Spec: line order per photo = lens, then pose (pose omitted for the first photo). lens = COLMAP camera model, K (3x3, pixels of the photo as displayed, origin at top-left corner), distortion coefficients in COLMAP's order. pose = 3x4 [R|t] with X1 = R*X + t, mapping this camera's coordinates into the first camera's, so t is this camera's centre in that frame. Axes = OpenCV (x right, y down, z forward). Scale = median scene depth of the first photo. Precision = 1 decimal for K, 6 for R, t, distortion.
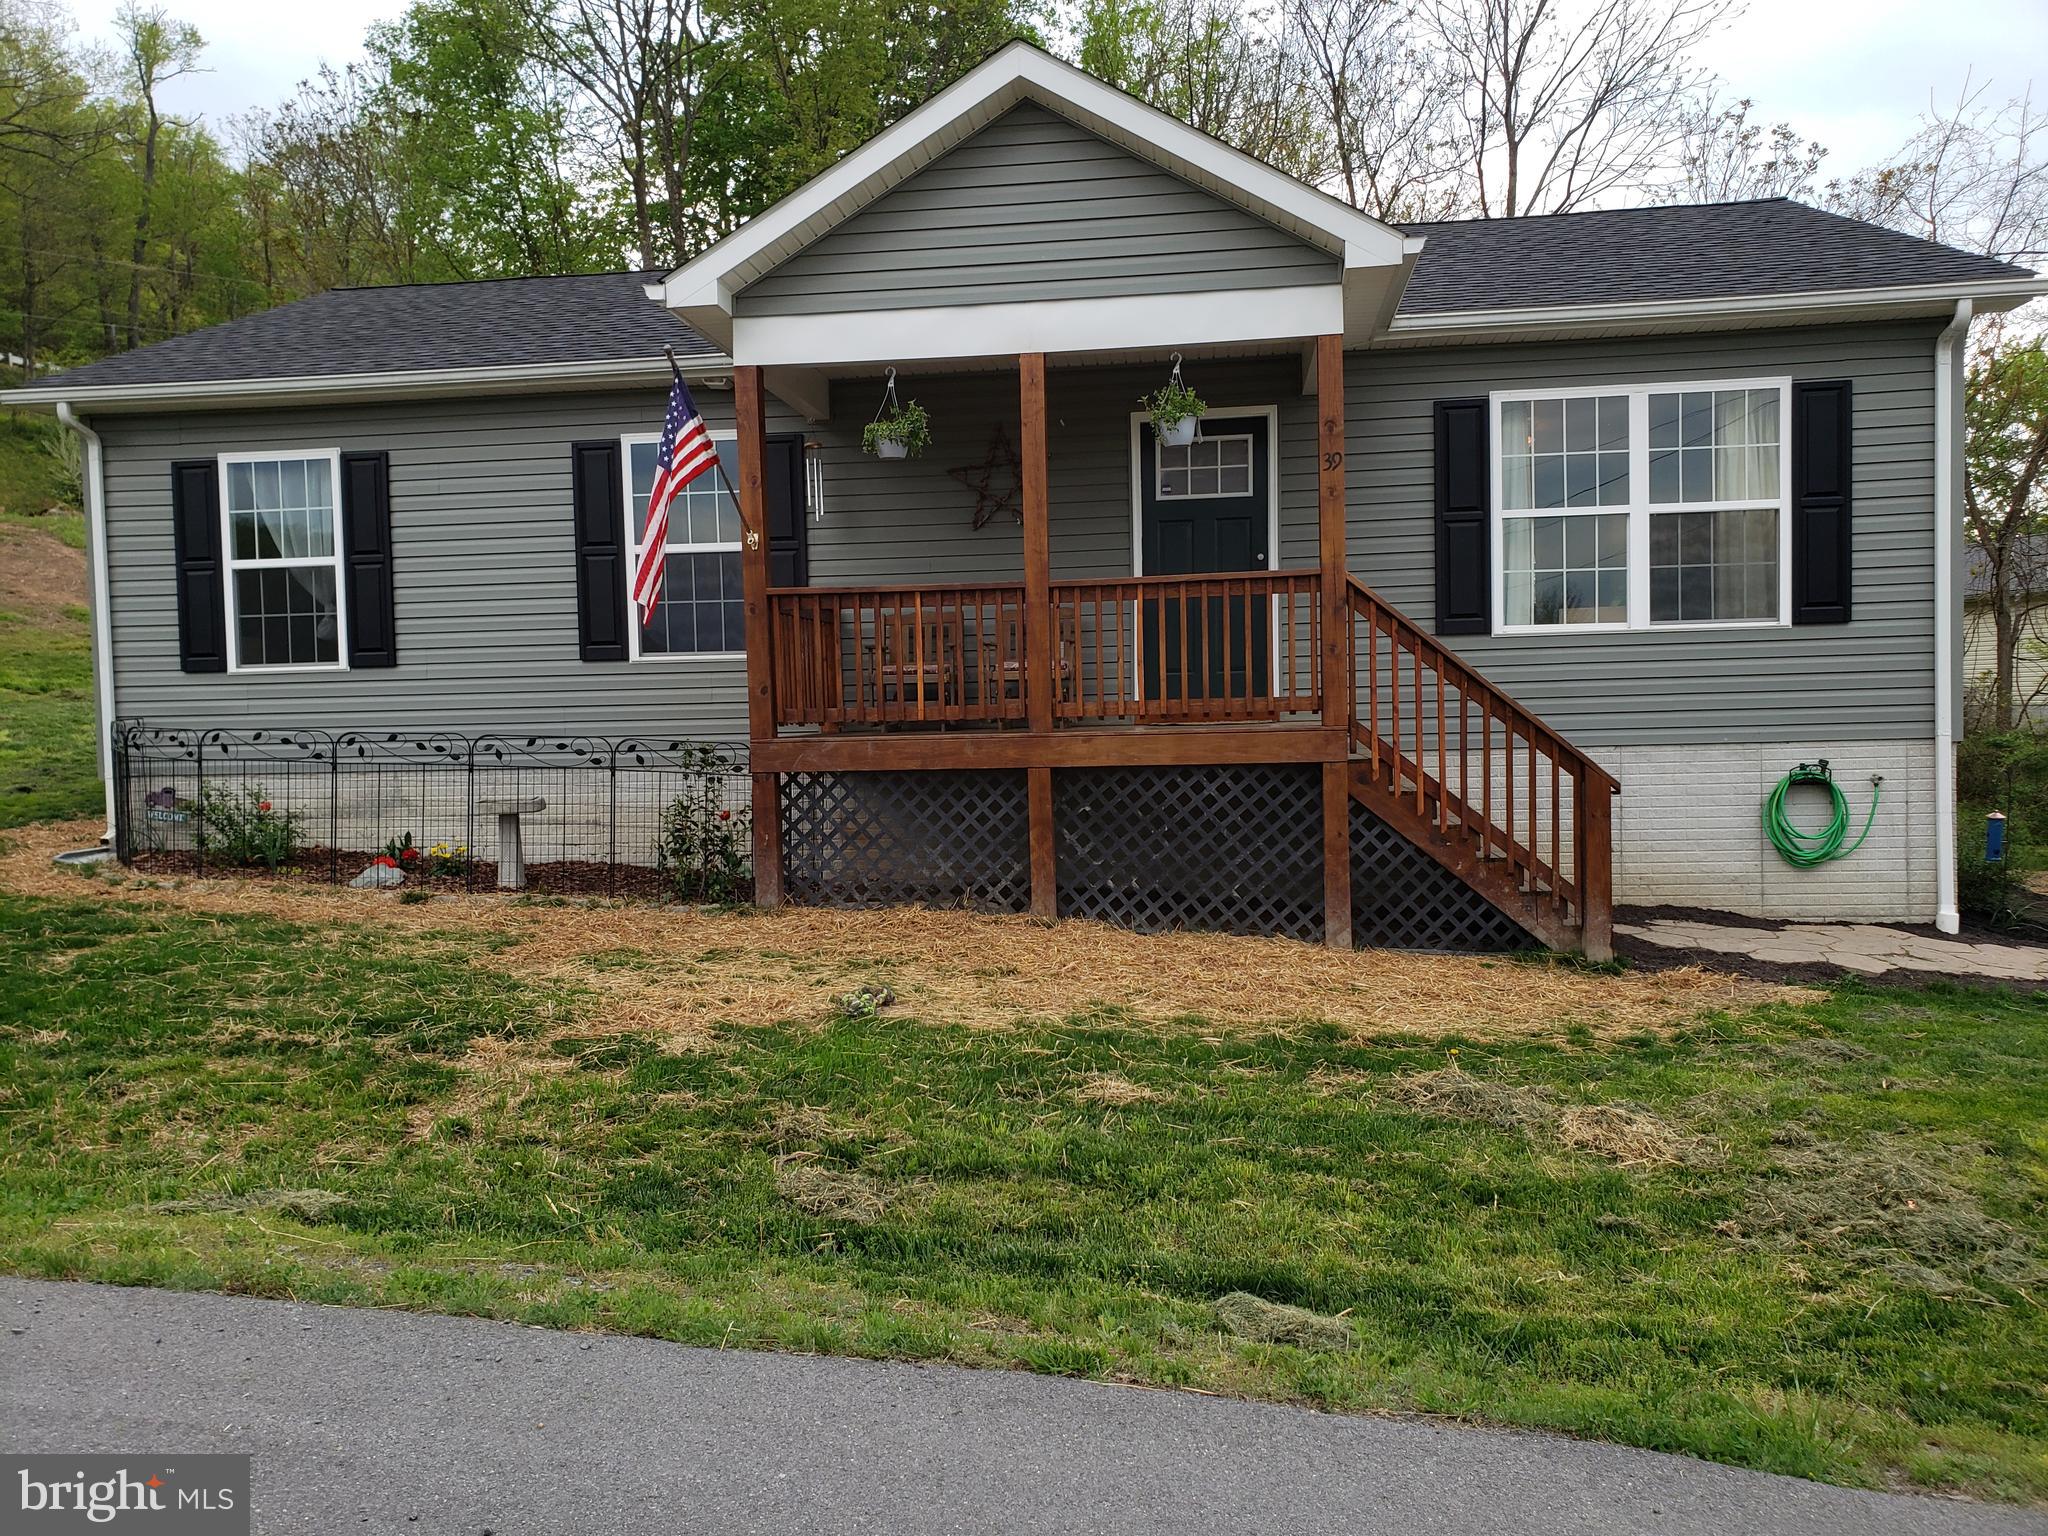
lens RADIAL K [[1594.2, 0, 1019.7], [0, 1594.2, 774.2], [0, 0, 1]] dist [0.032493, -0.019053]
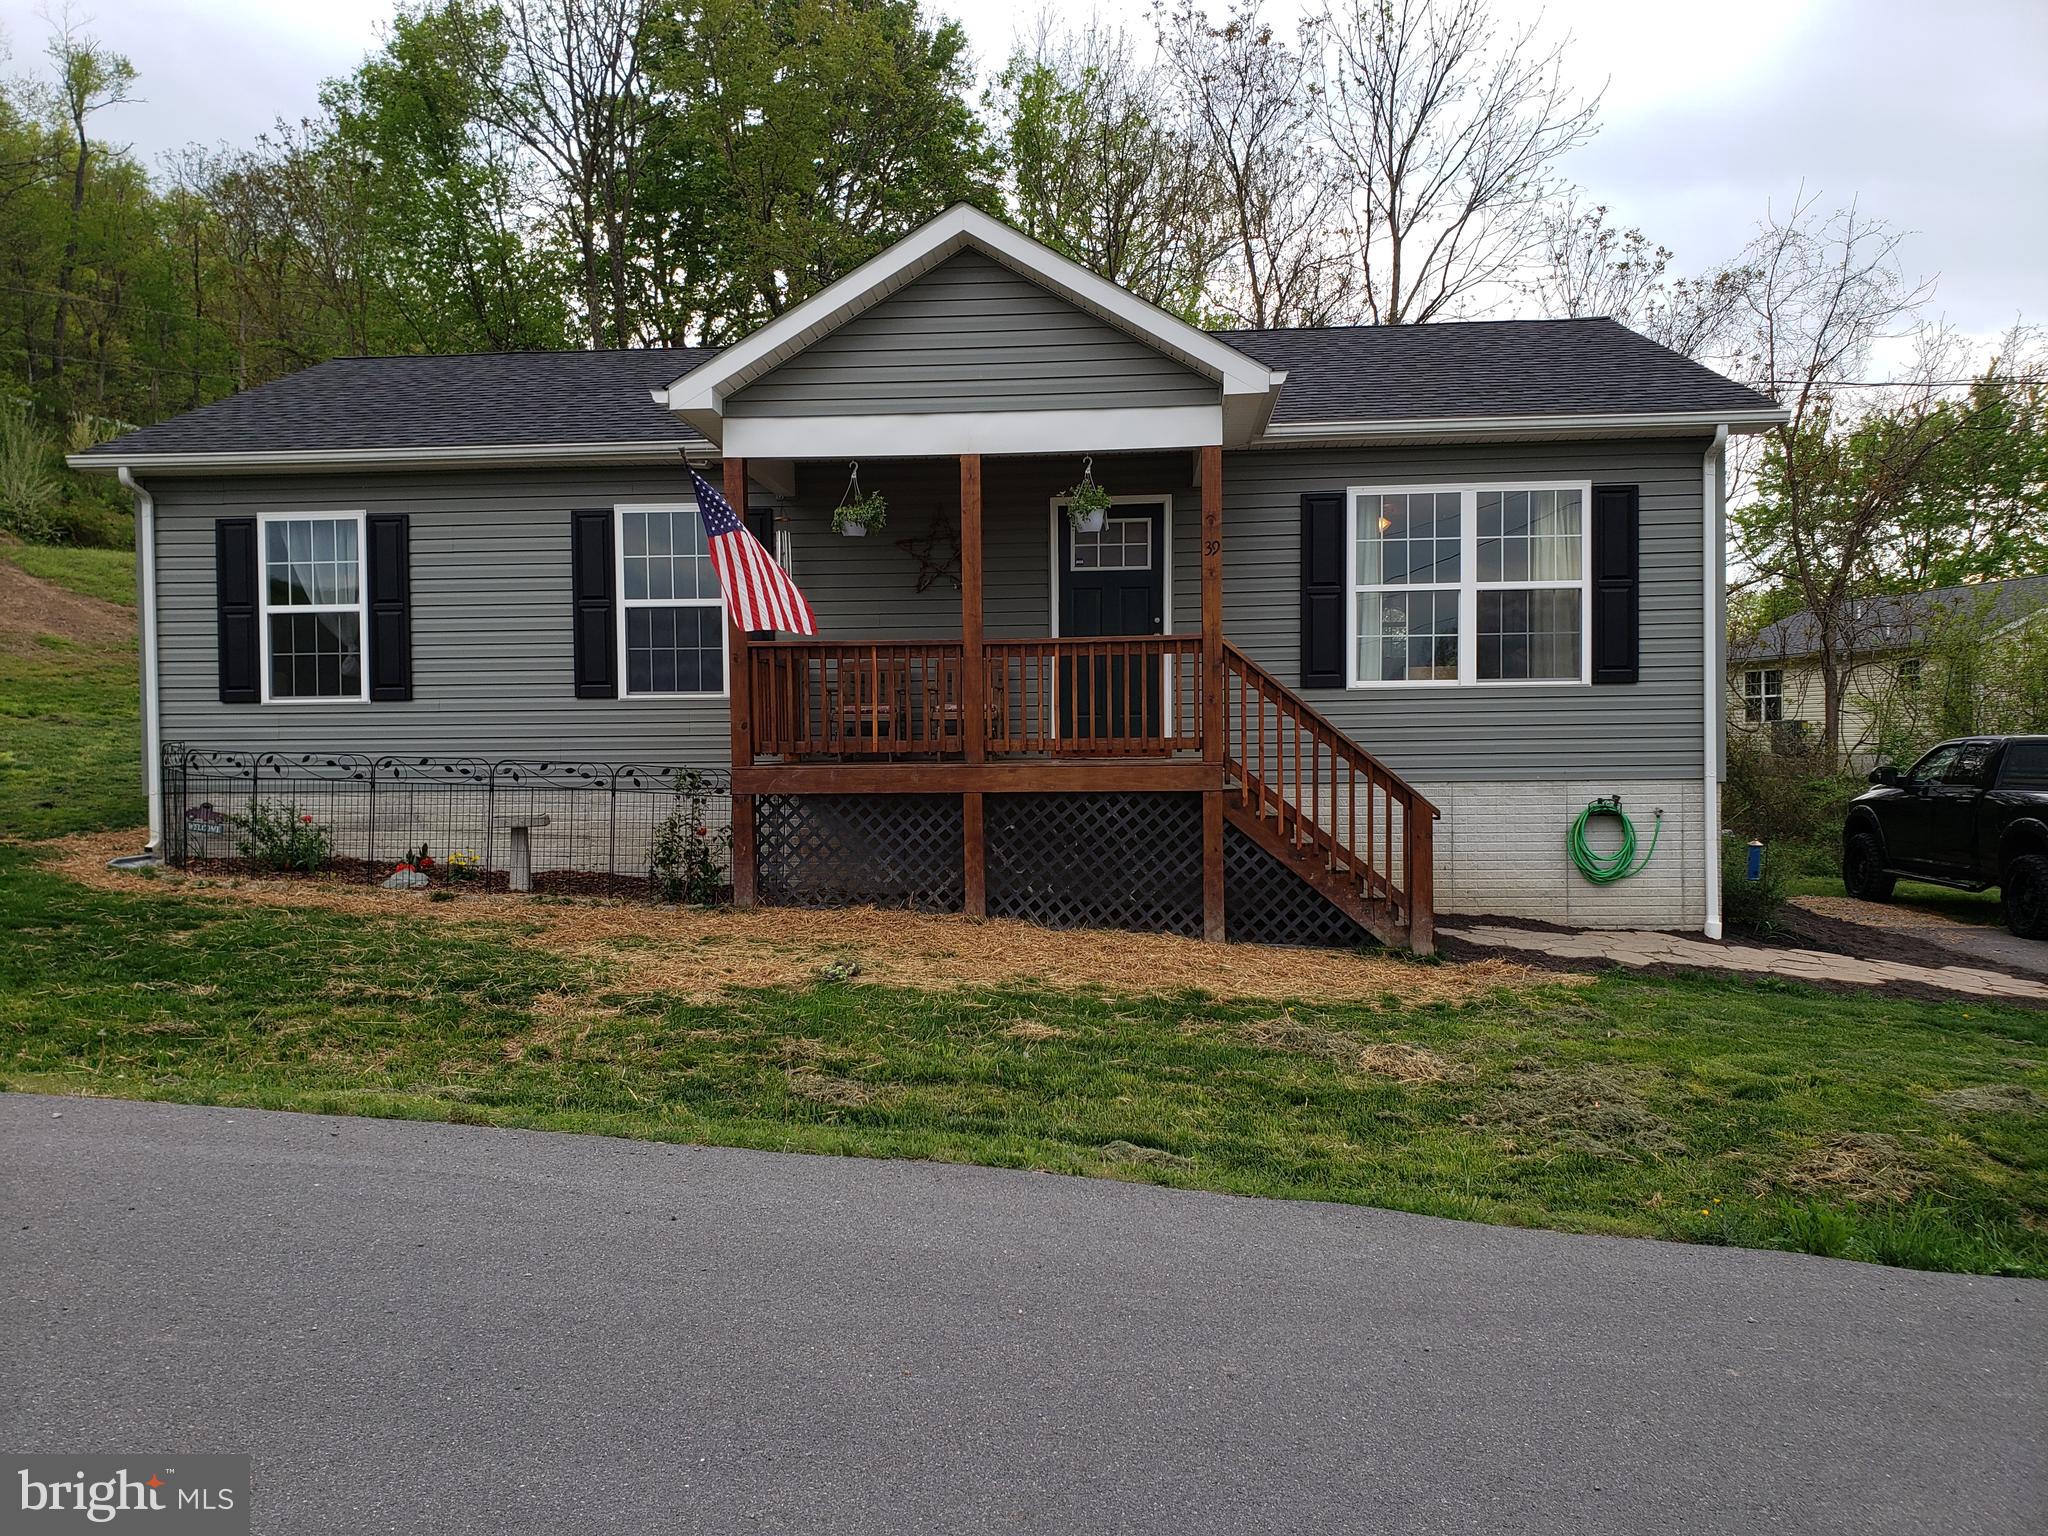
lens RADIAL K [[1594.2, 0, 1011.5], [0, 1594.2, 790.2], [0, 0, 1]] dist [0.032493, -0.019053]
pose [[0.998728, 0.012112, 0.048948, -0.015671], [-0.011499, 0.999852, -0.012767, 0.008184], [-0.049096, 0.012188, 0.998720, -0.194801]]
